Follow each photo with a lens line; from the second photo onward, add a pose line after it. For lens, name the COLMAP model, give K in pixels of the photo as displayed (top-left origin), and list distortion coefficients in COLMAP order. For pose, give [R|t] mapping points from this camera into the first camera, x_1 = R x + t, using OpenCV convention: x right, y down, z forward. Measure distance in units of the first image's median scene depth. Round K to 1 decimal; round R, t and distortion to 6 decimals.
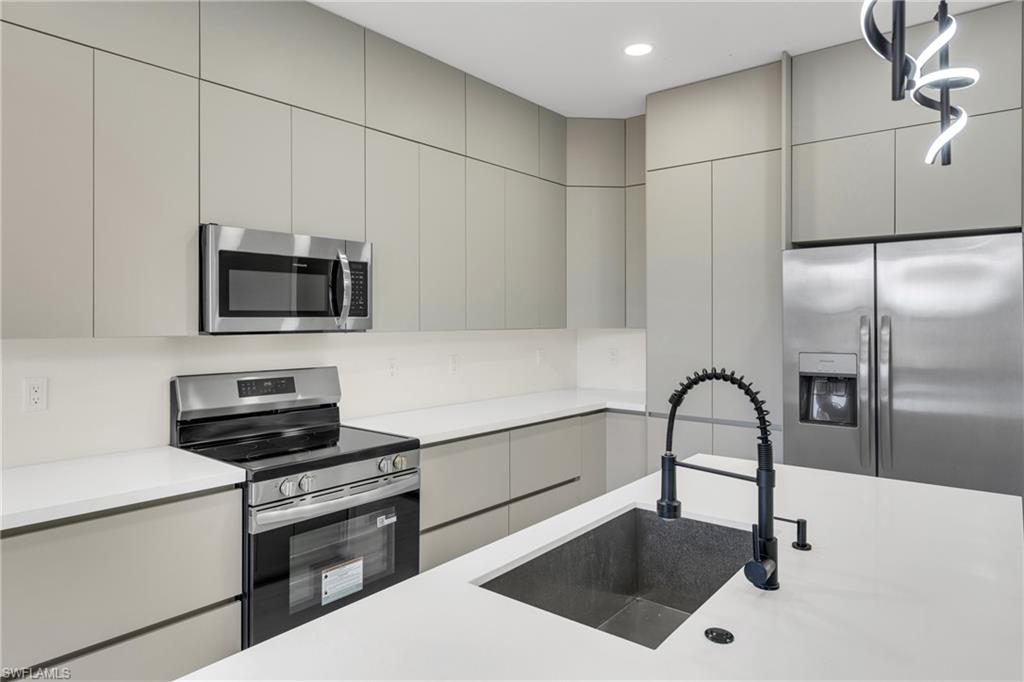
lens RADIAL K [[625.2, 0, 512.0], [0, 625.2, 341.0], [0, 0, 1]] dist [-0.000370, -0.000353]
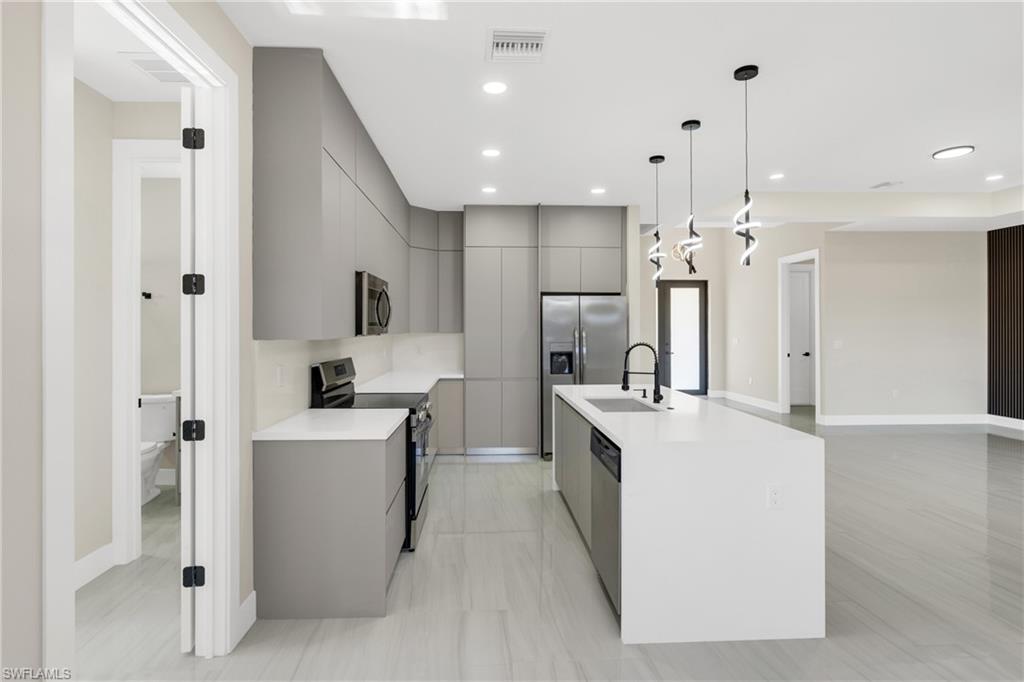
lens RADIAL K [[519.5, 0, 515.7], [0, 519.5, 332.1], [0, 0, 1]] dist [0.000515, 0.000077]
pose [[0.732716, -0.002904, 0.680529, -0.930999], [0.021214, 0.999602, -0.018575, 0.011732], [-0.680204, 0.028047, 0.732486, -0.266118]]
